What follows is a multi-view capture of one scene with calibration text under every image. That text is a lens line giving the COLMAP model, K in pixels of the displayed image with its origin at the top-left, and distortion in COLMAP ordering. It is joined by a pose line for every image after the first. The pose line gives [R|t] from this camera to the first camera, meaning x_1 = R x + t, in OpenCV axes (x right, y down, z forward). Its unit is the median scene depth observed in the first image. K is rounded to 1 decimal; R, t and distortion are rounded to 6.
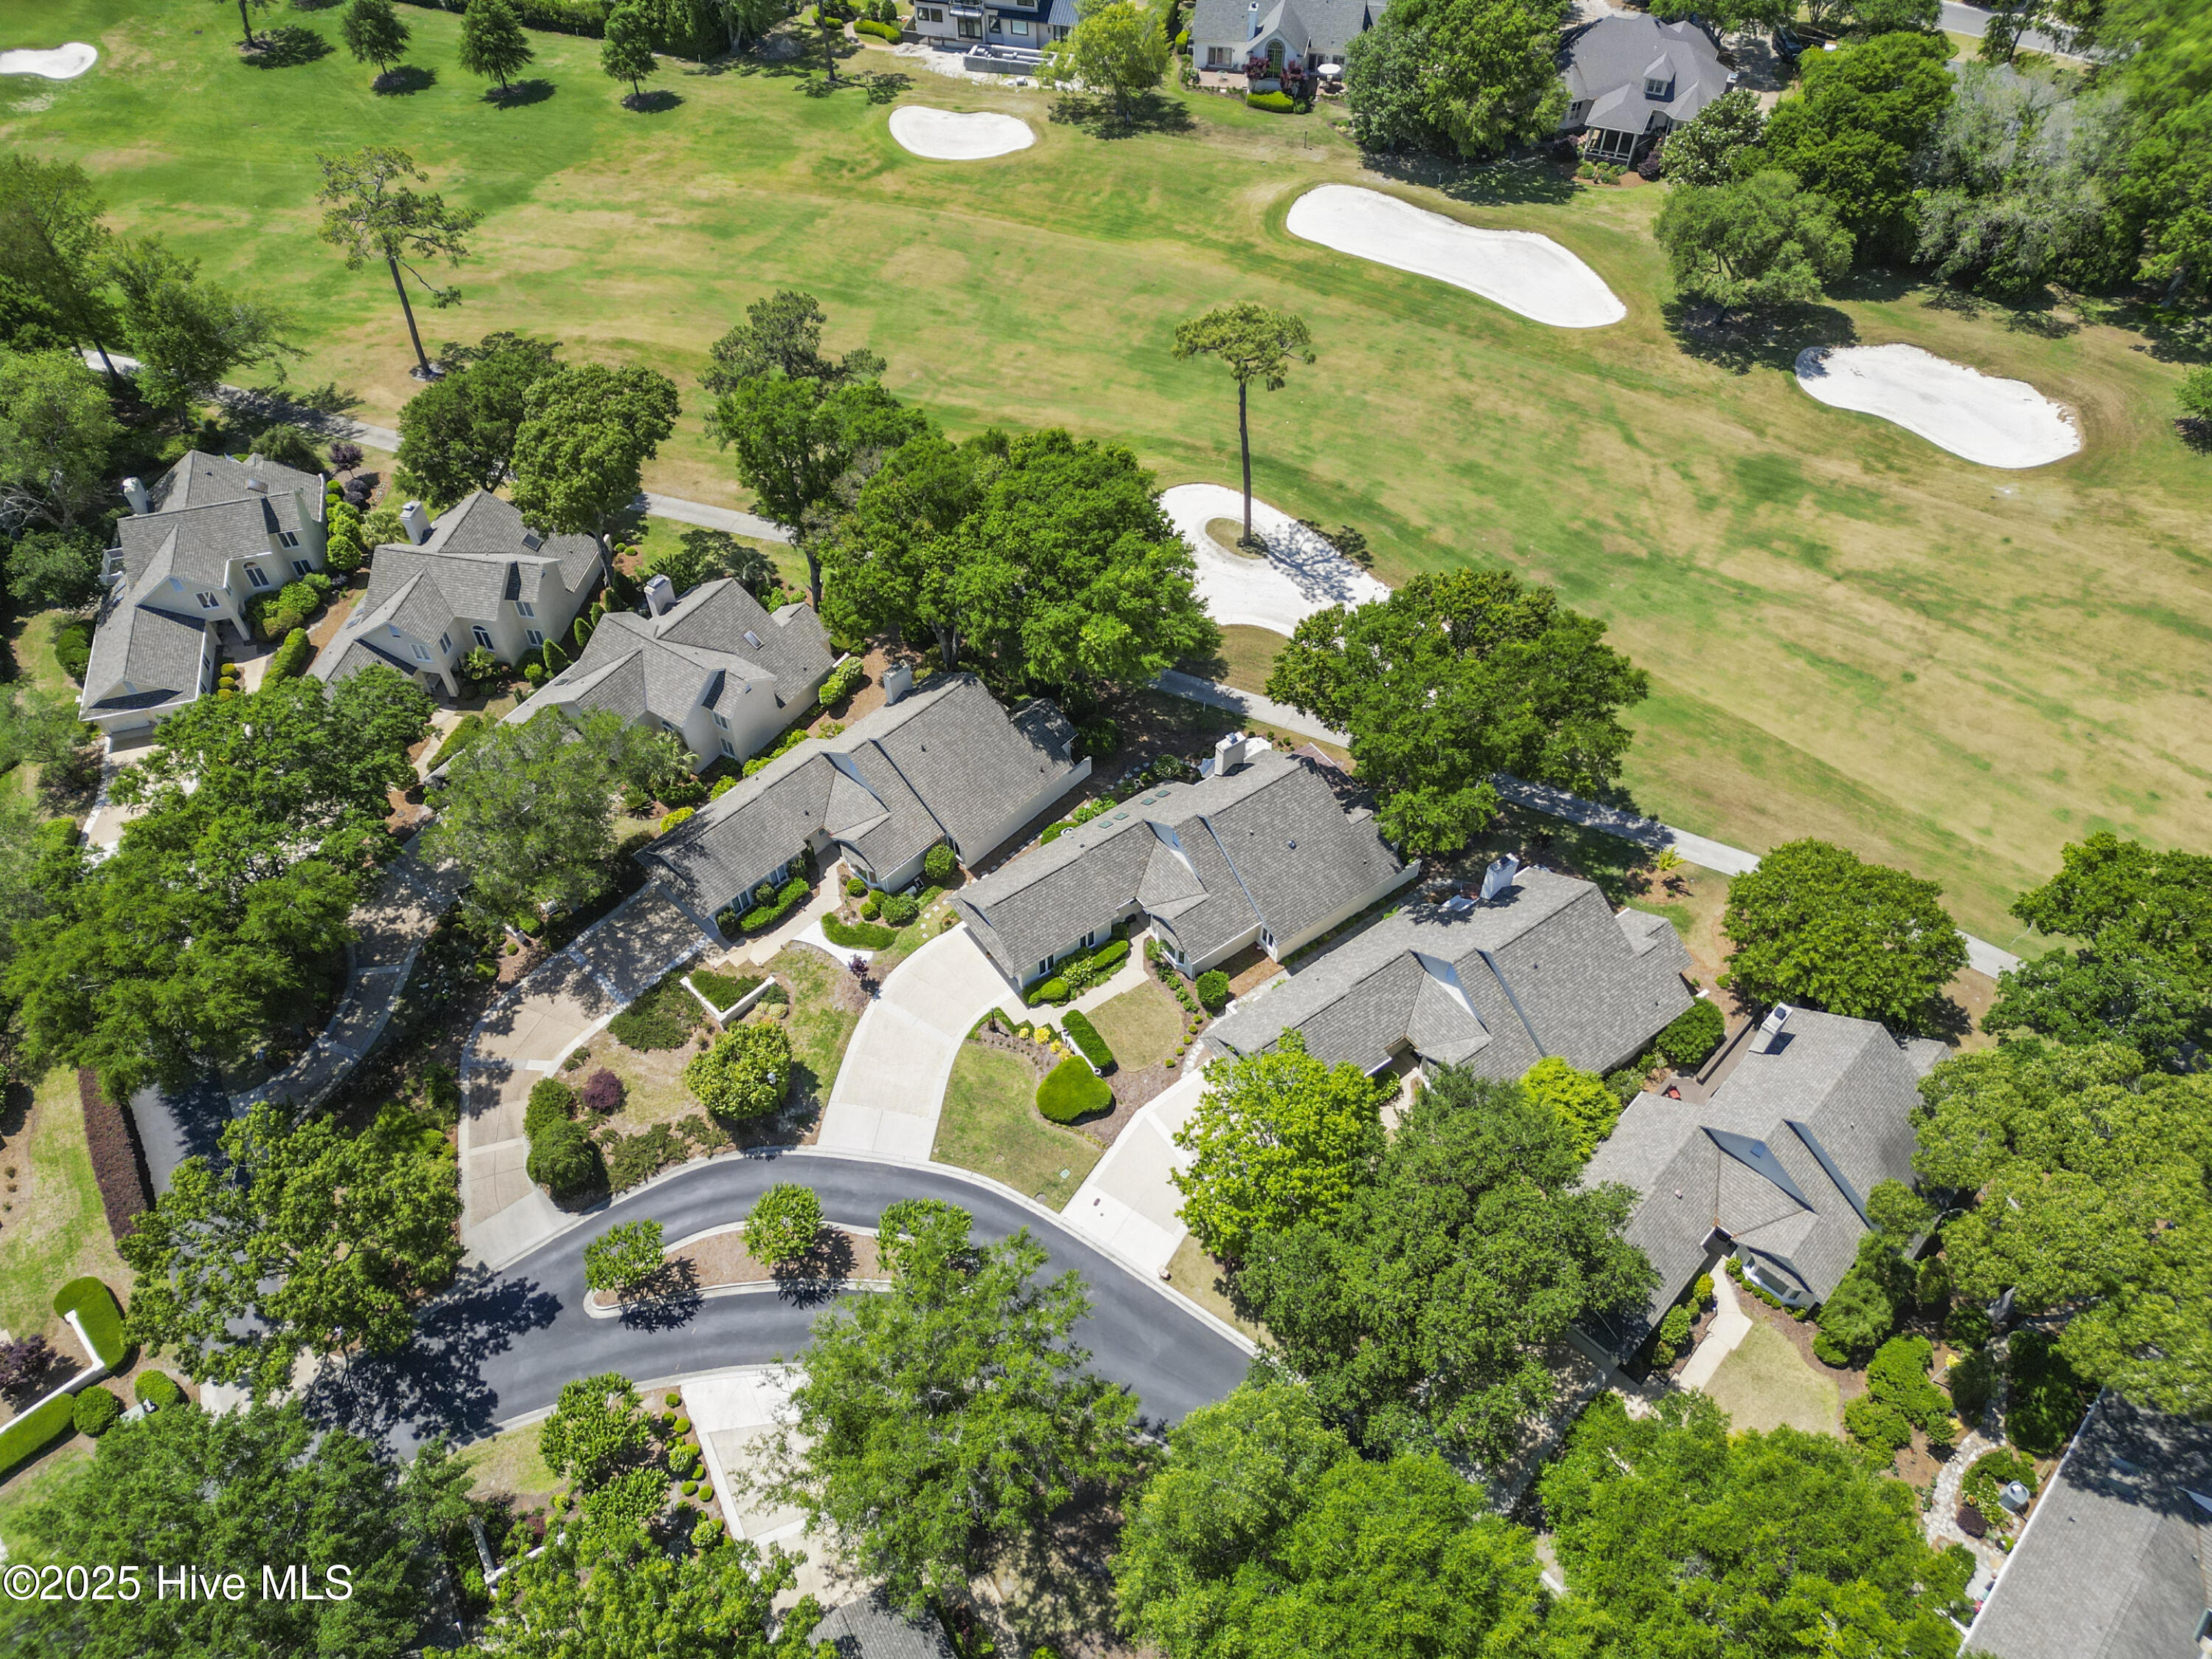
lens RADIAL K [[1524.9, 0, 1106.0], [0, 1524.9, 829.5], [0, 0, 1]] dist [0.064530, -0.061635]
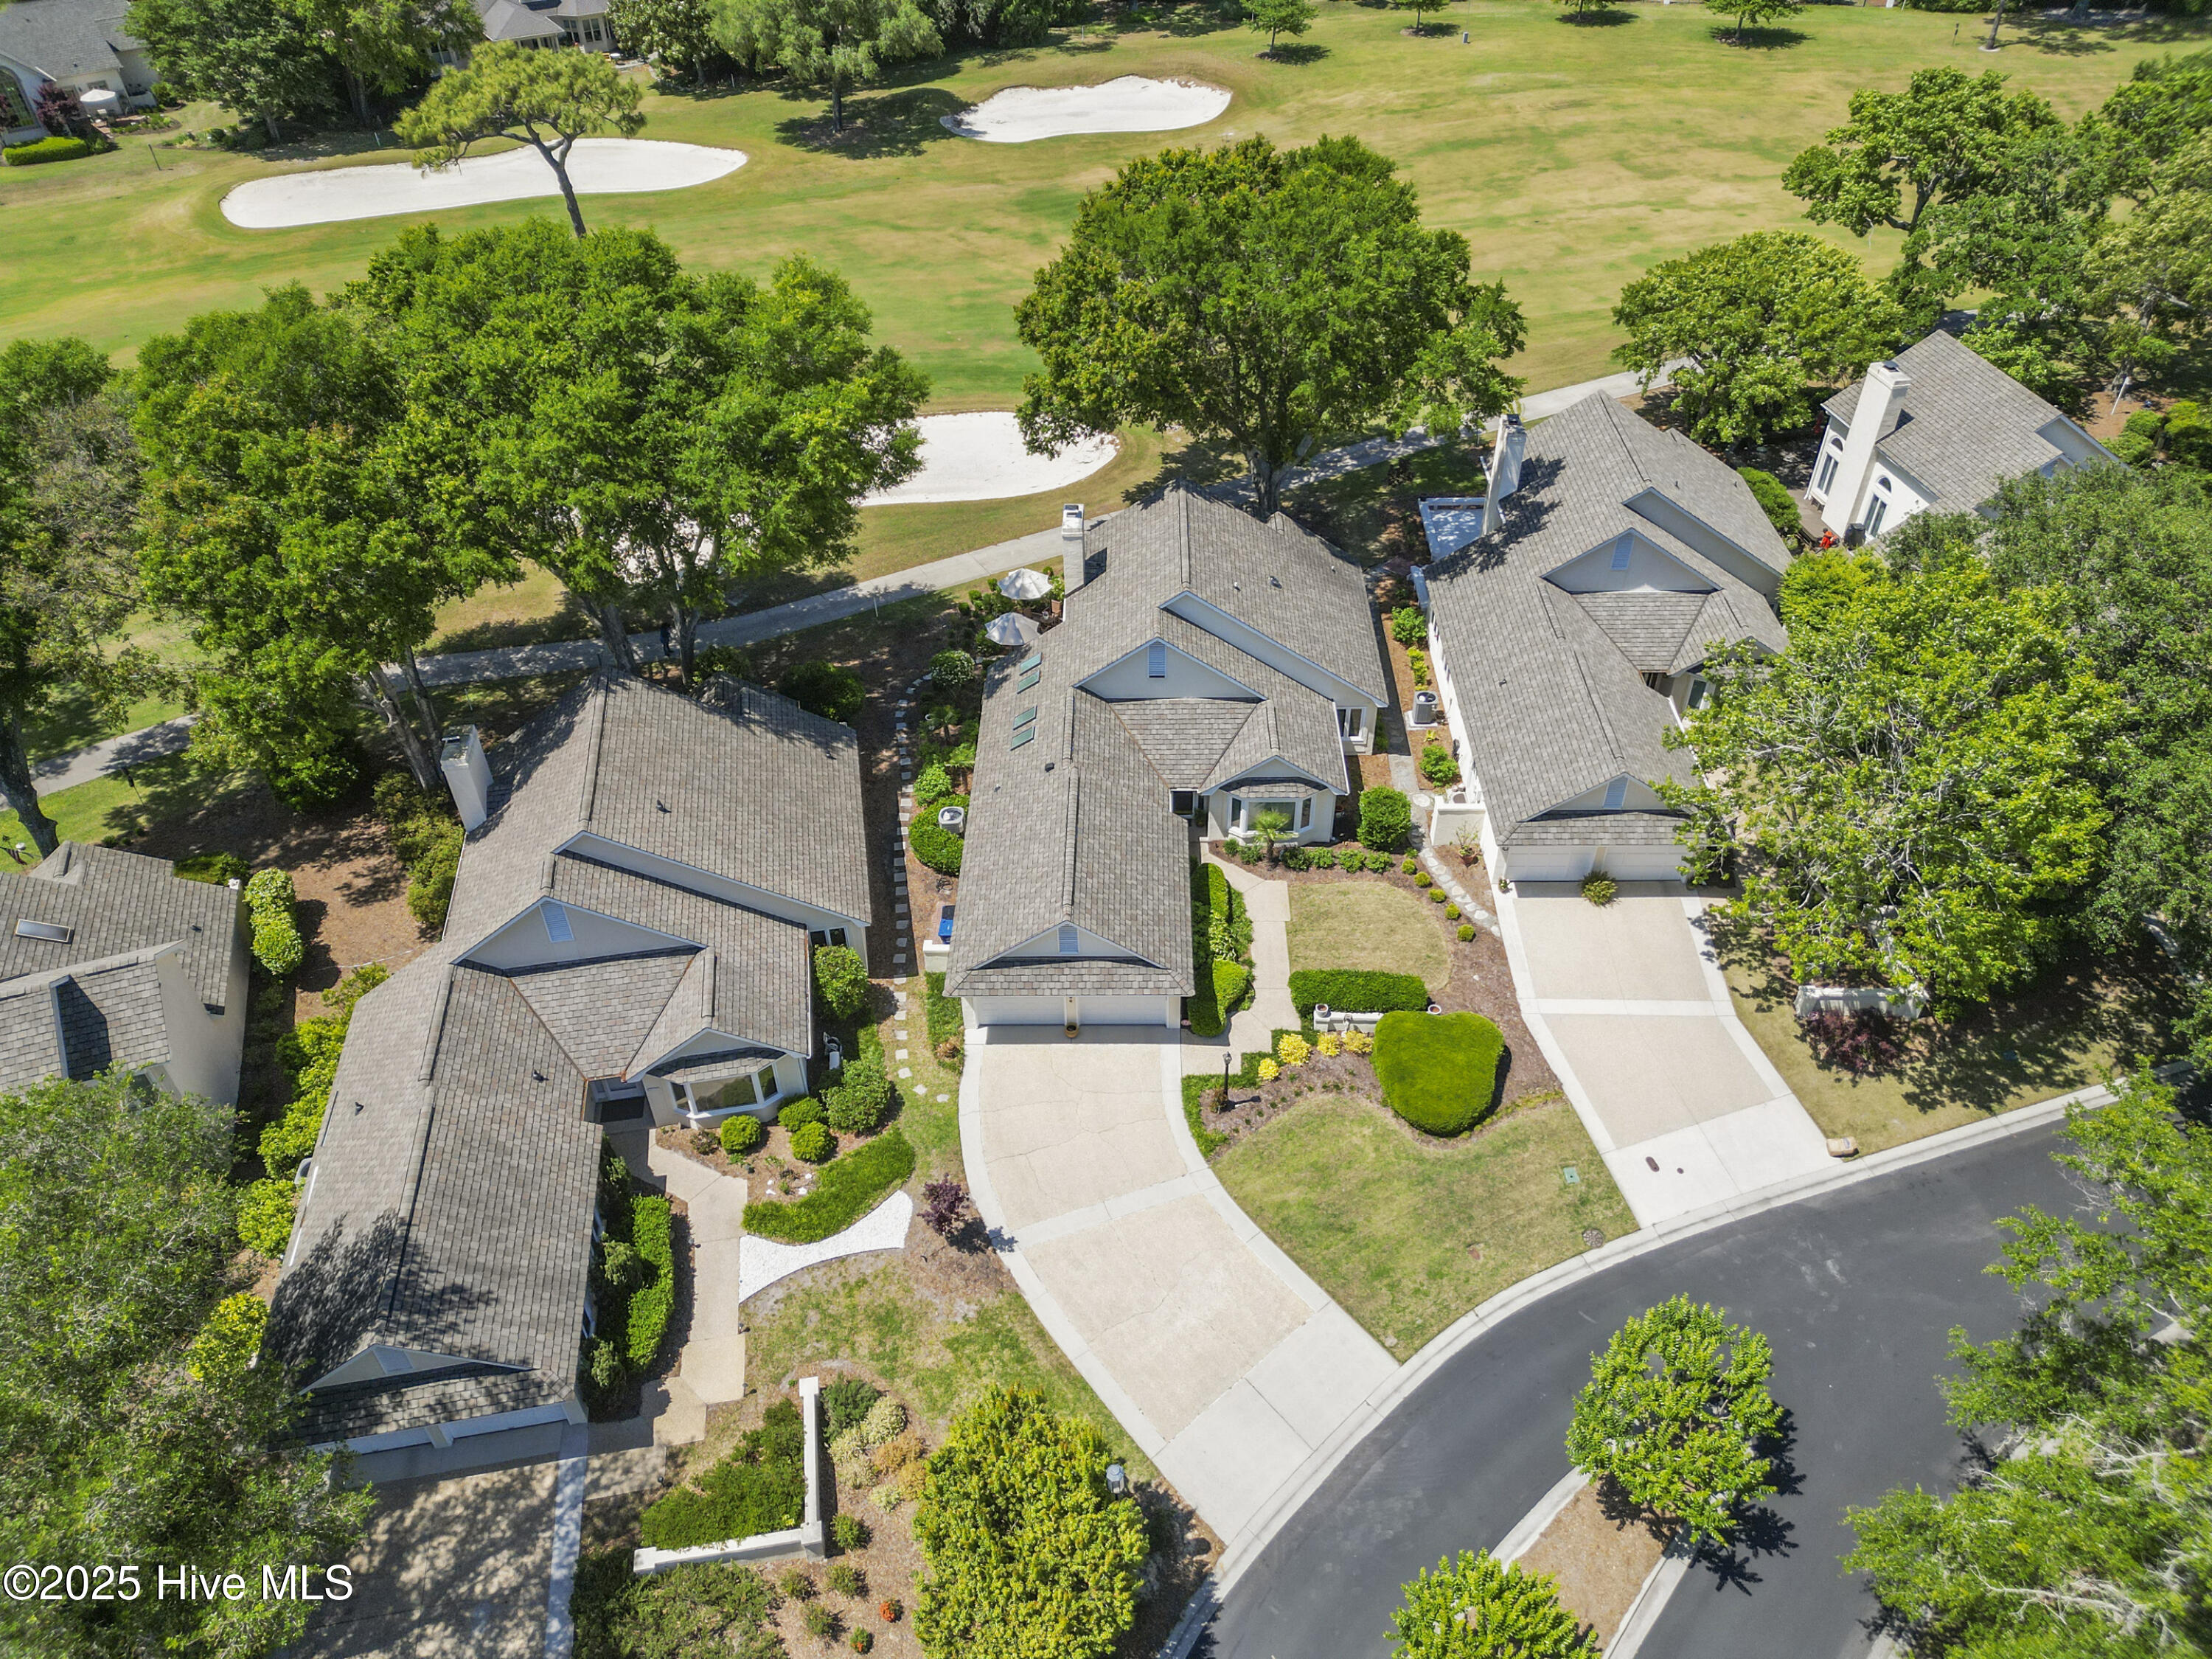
lens RADIAL K [[1547.3, 0, 1106.0], [0, 1547.3, 829.5], [0, 0, 1]] dist [0.063670, -0.058327]
pose [[0.594206, -0.520414, 0.613260, -0.341574], [0.621481, 0.781078, 0.060653, 0.007098], [-0.510569, 0.345089, 0.787549, 0.574469]]
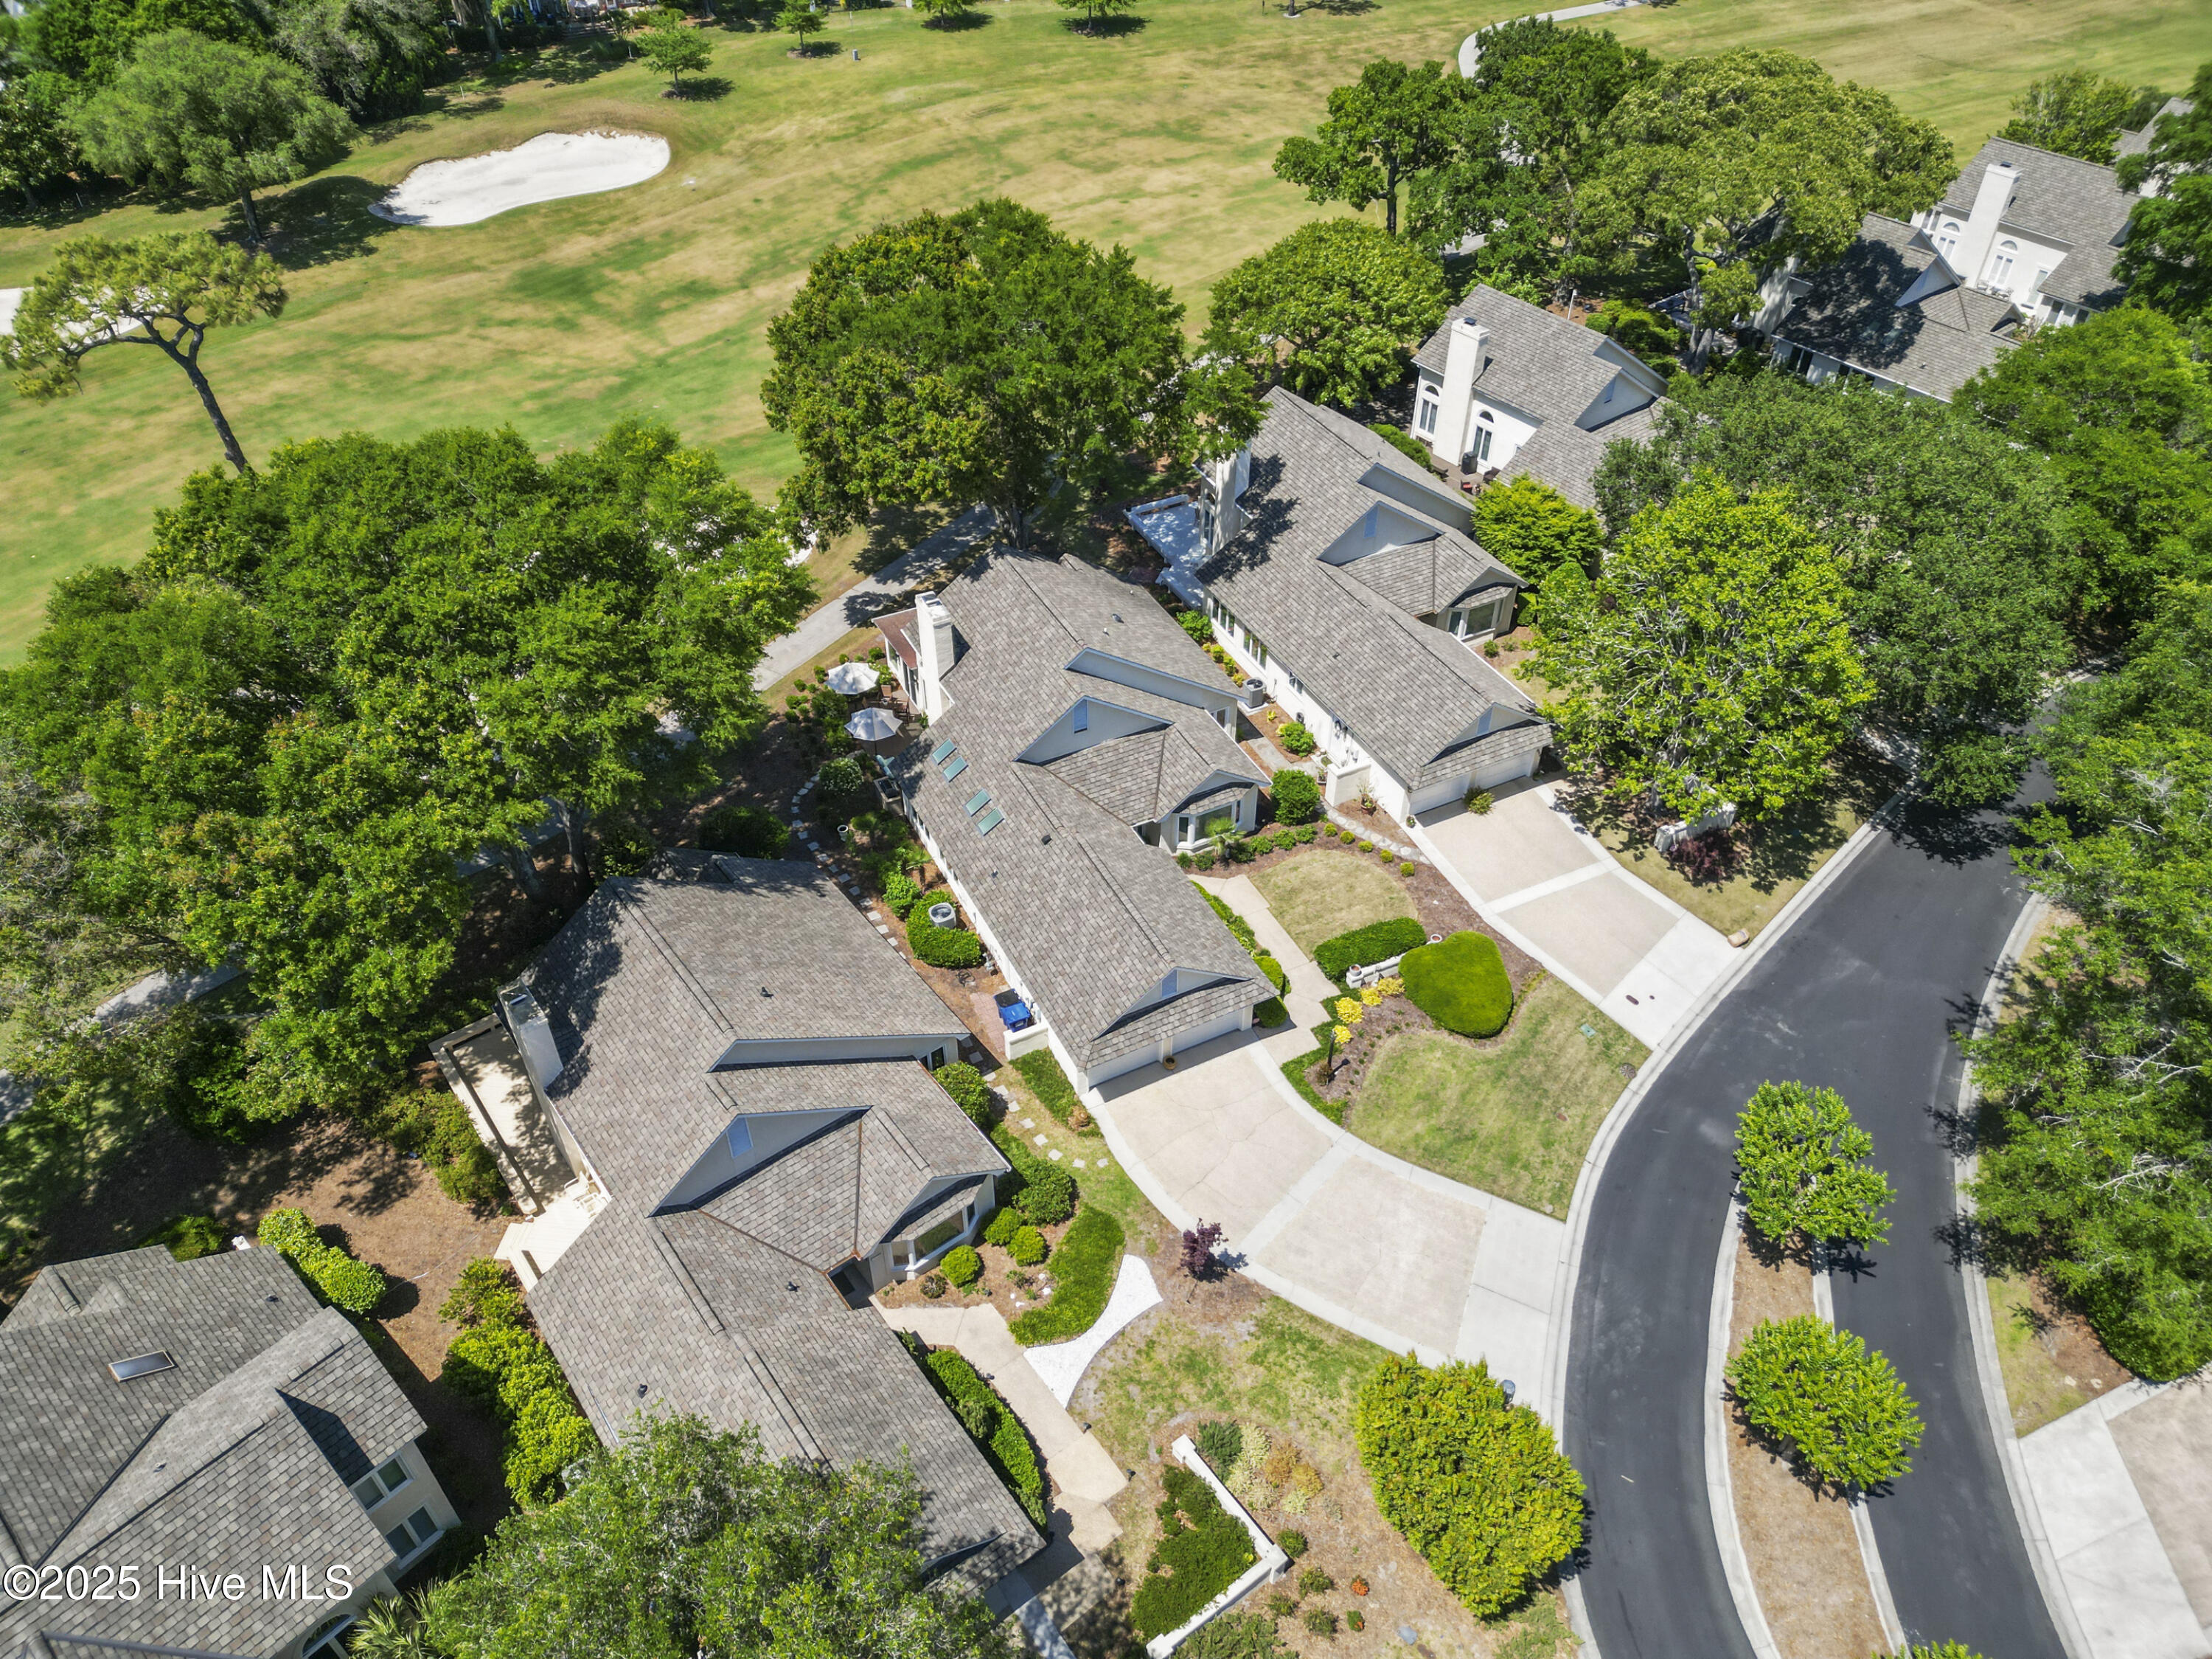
lens RADIAL K [[1549.3, 0, 1106.0], [0, 1549.3, 829.5], [0, 0, 1]] dist [0.069668, -0.063893]
pose [[0.153856, -0.647249, 0.746590, -0.434487], [0.754160, 0.565111, 0.334502, -0.165338], [-0.638412, 0.511584, 0.575075, 0.652832]]
